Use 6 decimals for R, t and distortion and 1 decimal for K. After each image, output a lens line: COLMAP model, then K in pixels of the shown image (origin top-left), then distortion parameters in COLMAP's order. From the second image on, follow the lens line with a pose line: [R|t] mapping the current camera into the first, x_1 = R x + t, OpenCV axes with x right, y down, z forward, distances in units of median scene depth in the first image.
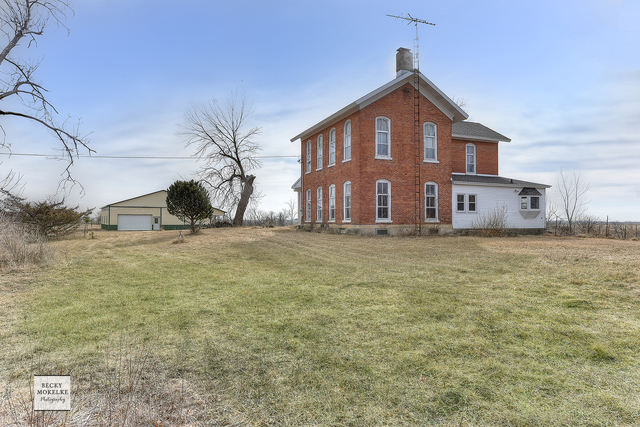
lens RADIAL K [[406.2, 0, 320.4], [0, 406.2, 212.9], [0, 0, 1]] dist [0.007406, 0.000632]
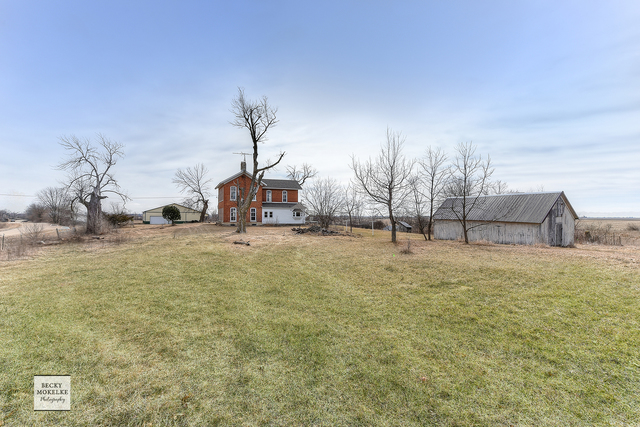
lens RADIAL K [[288.7, 0, 320.1], [0, 288.7, 214.3], [0, 0, 1]] dist [-0.000922, -0.000015]
pose [[0.999279, 0.002948, 0.037864, 0.550517], [-0.003323, 0.999946, 0.009825, -0.041097], [-0.037833, -0.009944, 0.999235, -0.874976]]
